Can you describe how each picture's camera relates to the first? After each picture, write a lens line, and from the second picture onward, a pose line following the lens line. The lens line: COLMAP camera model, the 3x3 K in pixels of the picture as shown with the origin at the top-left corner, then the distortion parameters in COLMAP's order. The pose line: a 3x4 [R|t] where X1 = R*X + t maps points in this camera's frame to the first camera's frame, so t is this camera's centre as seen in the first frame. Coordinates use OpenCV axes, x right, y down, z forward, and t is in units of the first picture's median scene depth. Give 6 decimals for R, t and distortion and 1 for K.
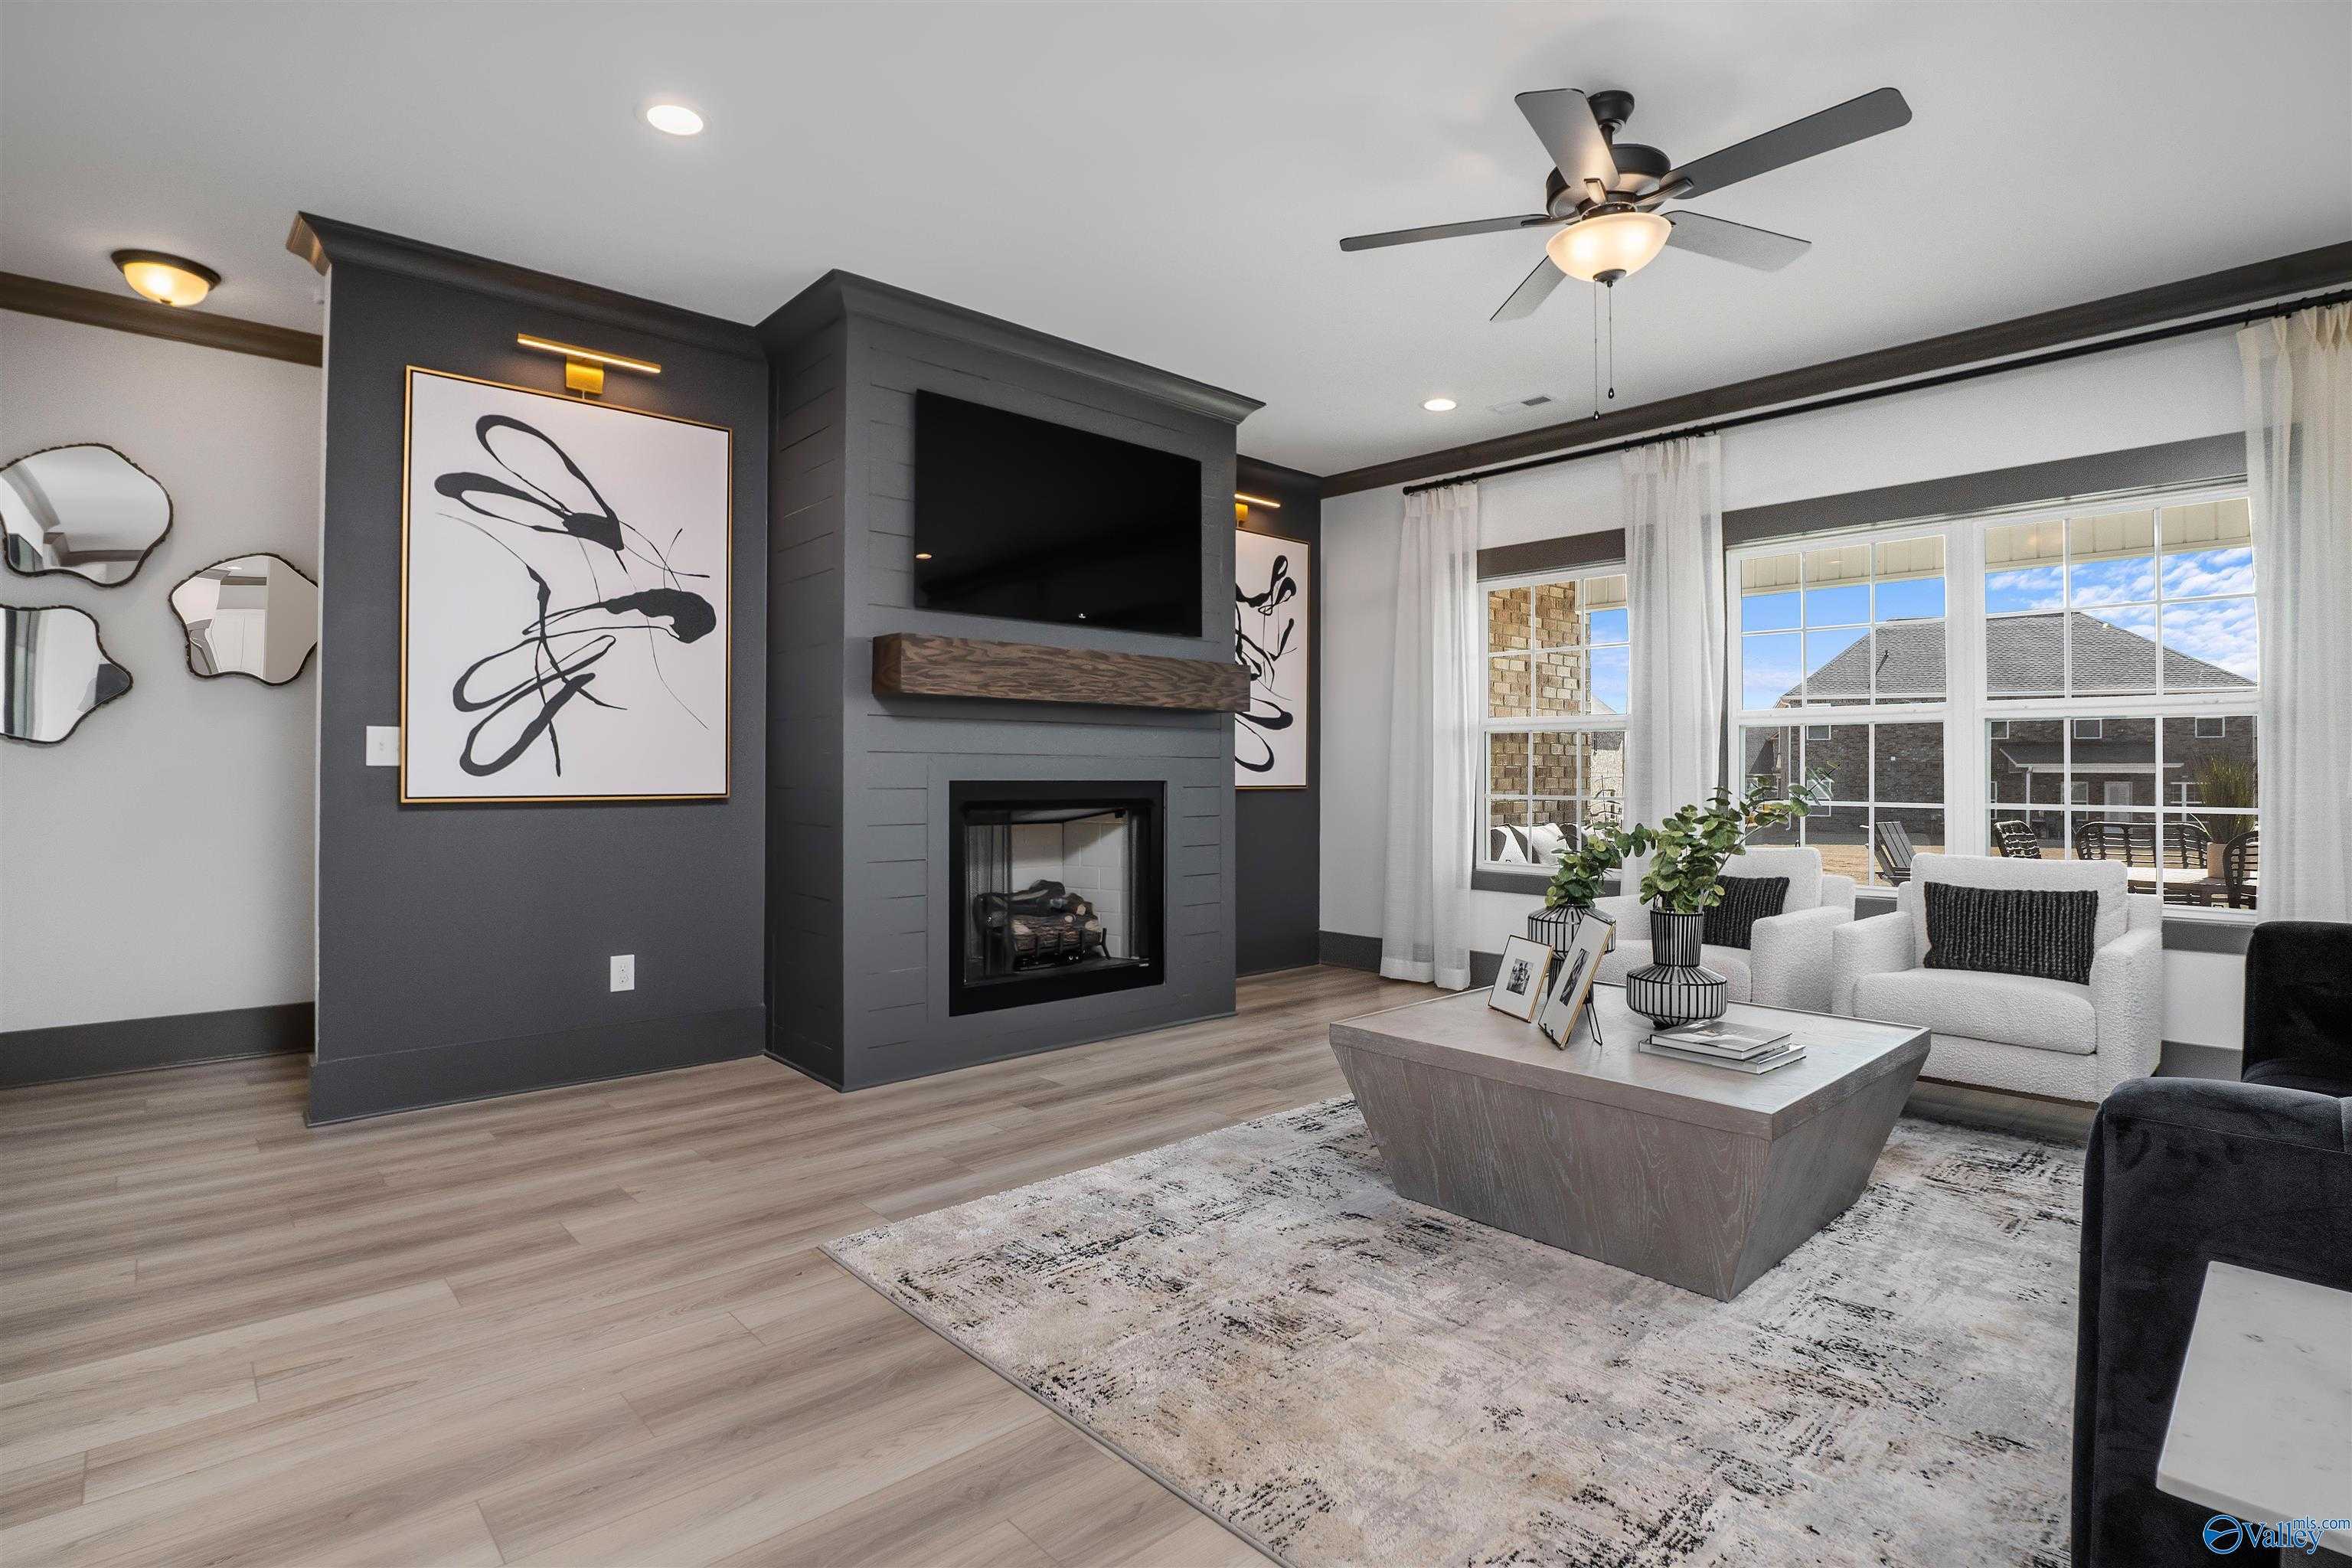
lens RADIAL K [[1165.7, 0, 1152.5], [0, 1165.7, 767.3], [0, 0, 1]] dist [-0.036397, 0.005237]
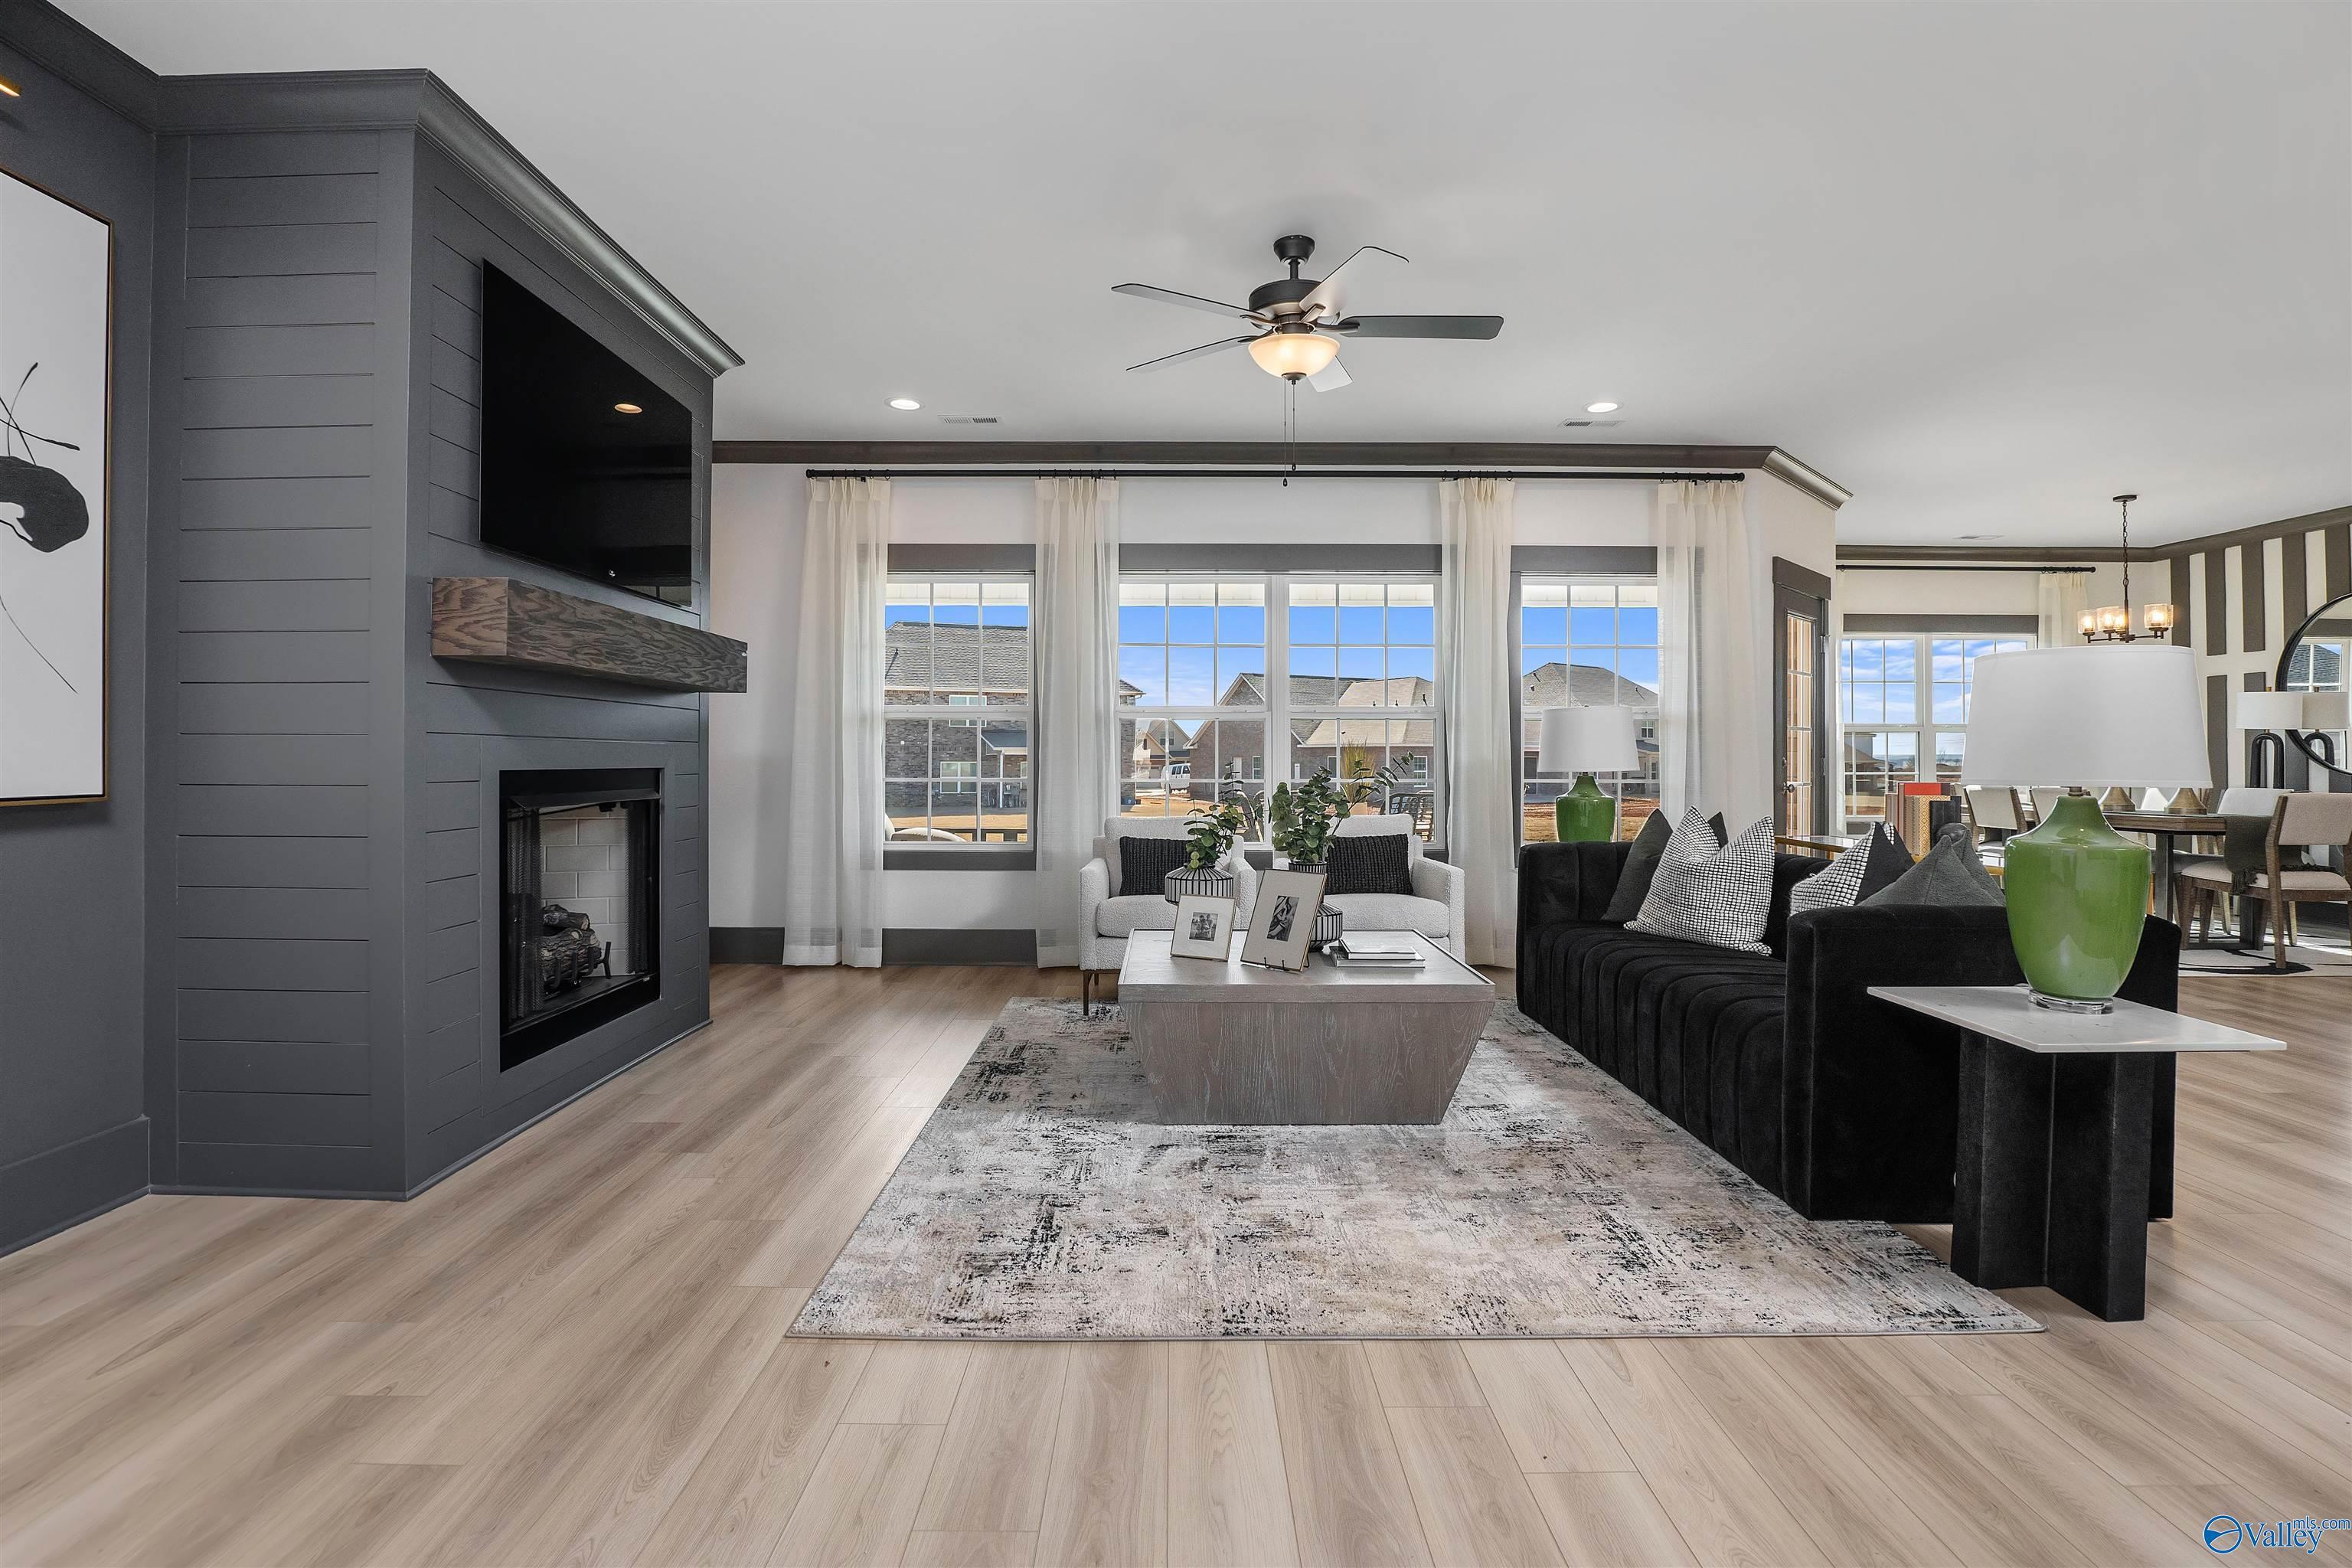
lens RADIAL K [[1165.7, 0, 1172.5], [0, 1165.7, 763.3], [0, 0, 1]] dist [-0.036397, 0.005237]
pose [[0.662149, -0.006377, 0.749345, -0.488607], [-0.003469, 0.999927, 0.011574, -0.004349], [-0.749365, -0.010263, 0.662078, 0.168659]]
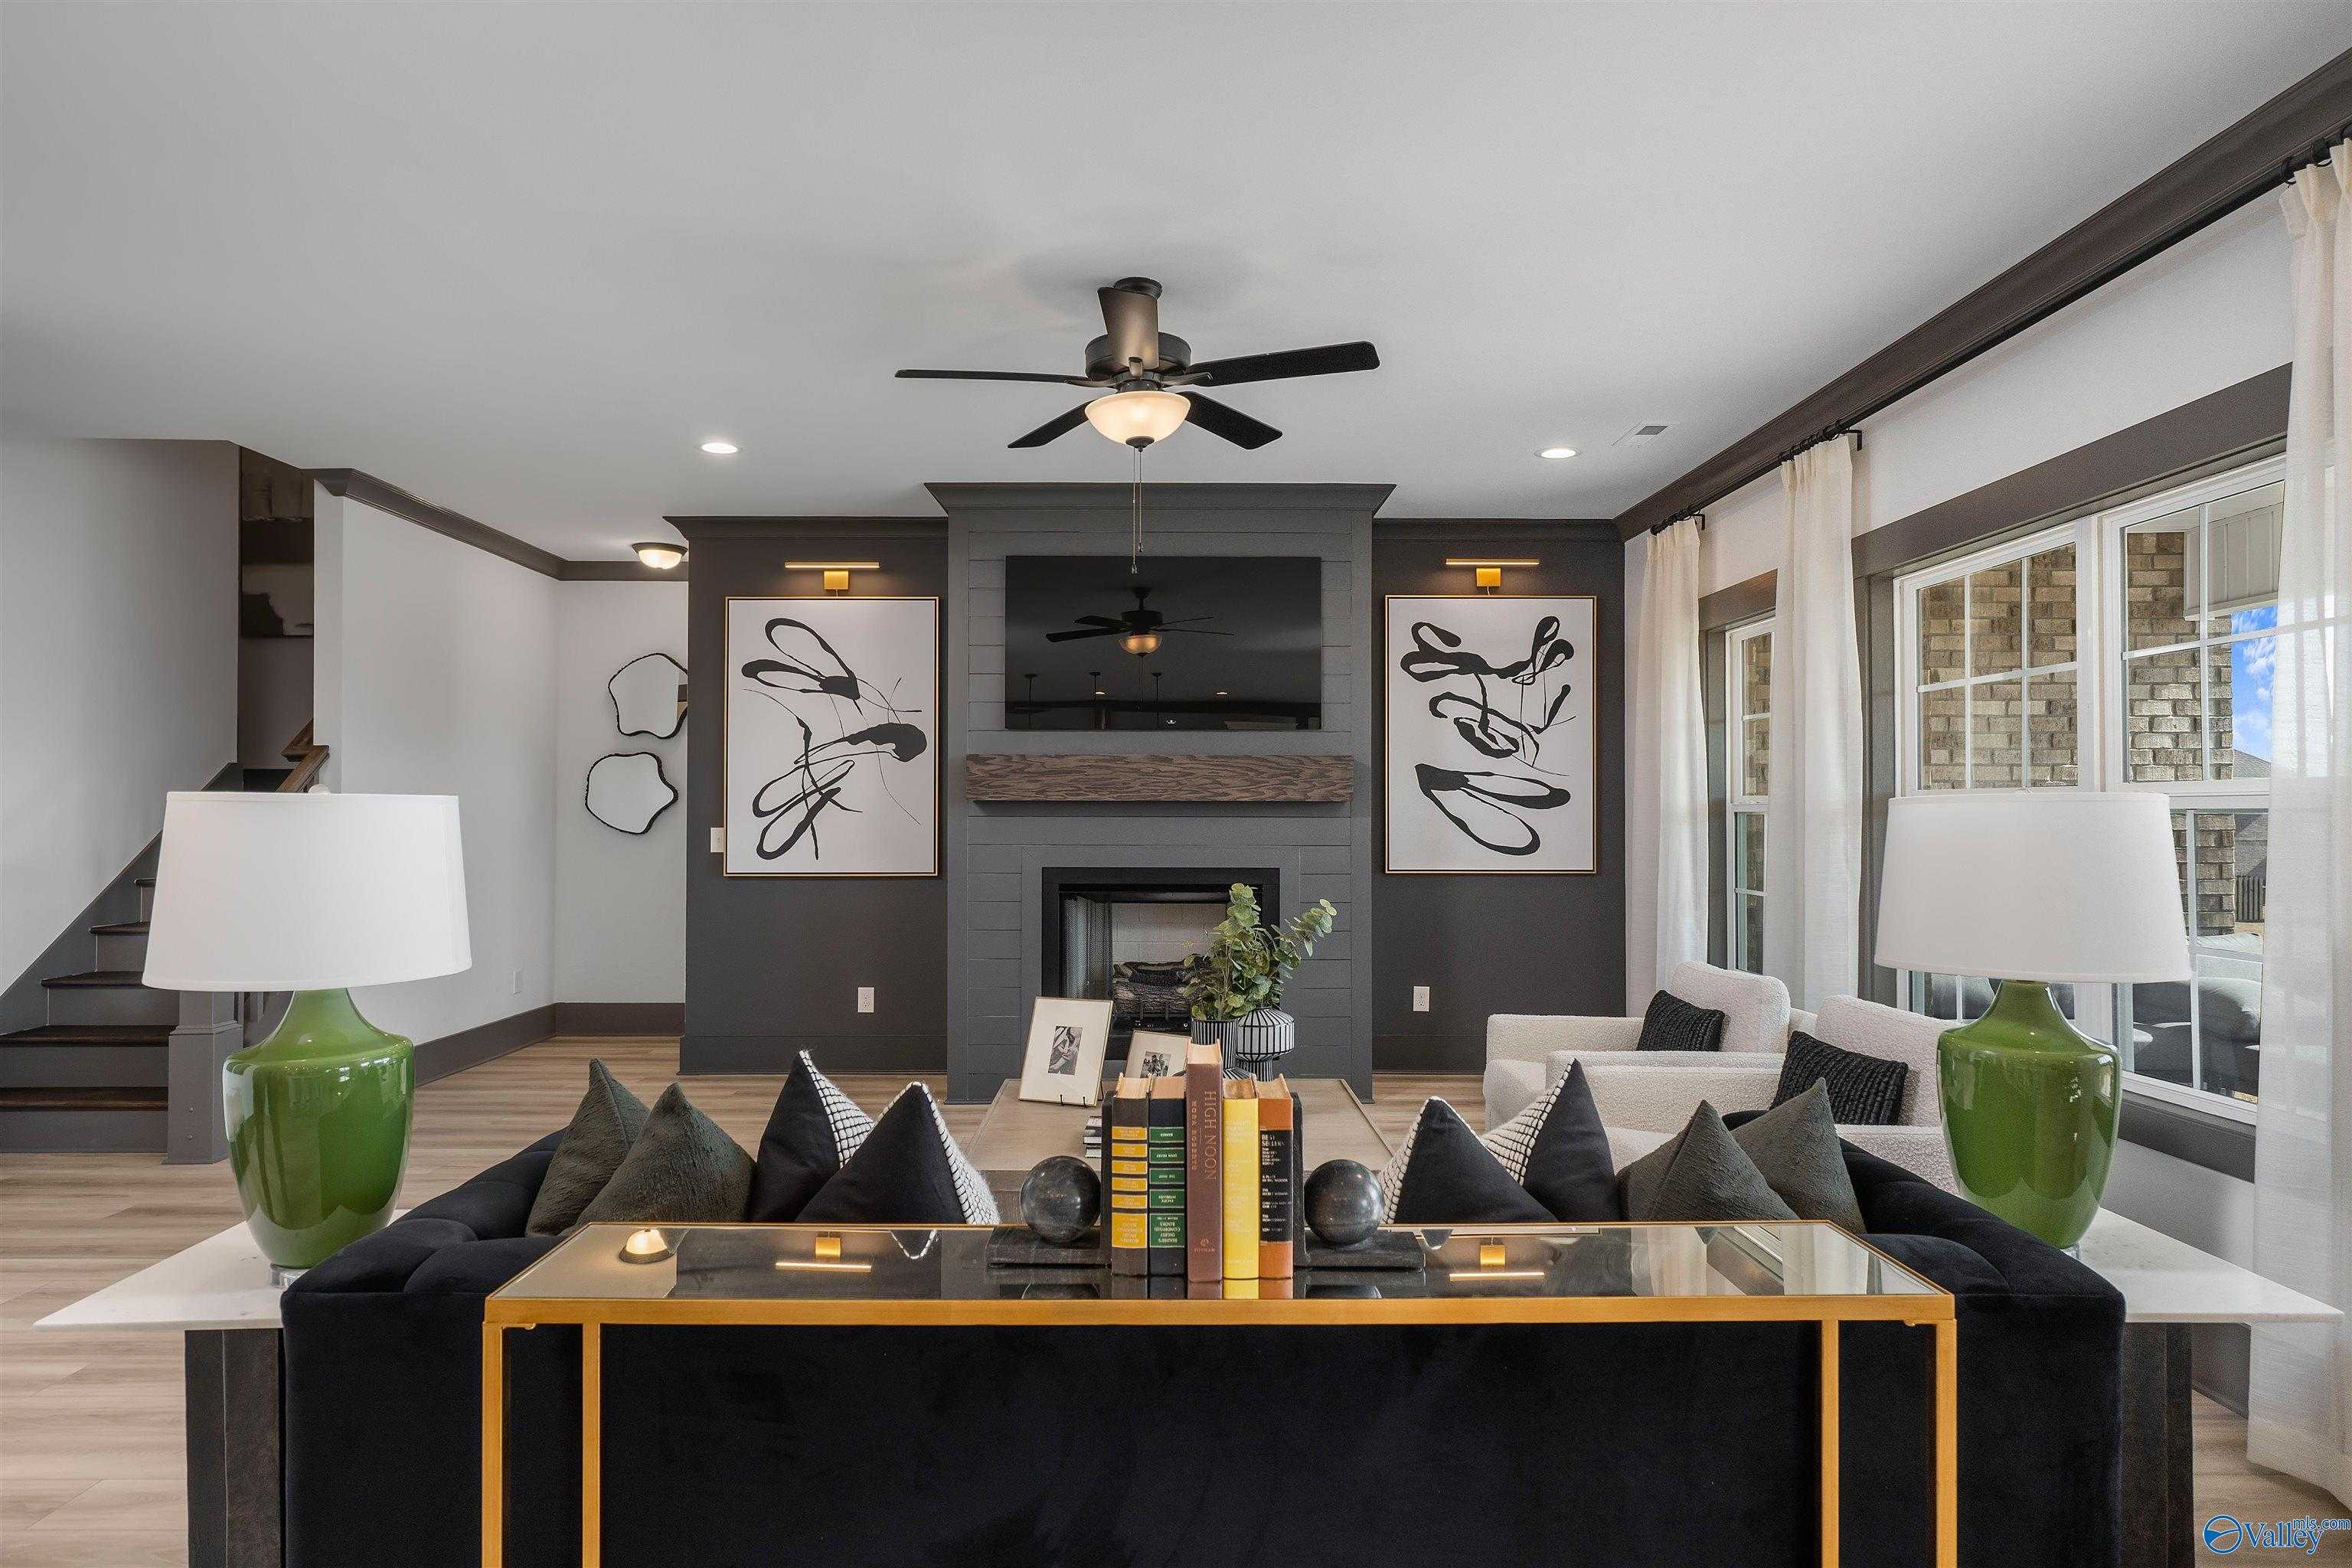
lens RADIAL K [[1324.9, 0, 1153.1], [0, 1324.9, 798.2], [0, 0, 1]] dist [-0.004409, 0.000667]
pose [[0.747916, -0.011139, -0.663699, 0.910995], [0.005205, 0.999927, -0.010916, -0.049174], [0.663773, 0.004710, 0.747920, 0.032464]]
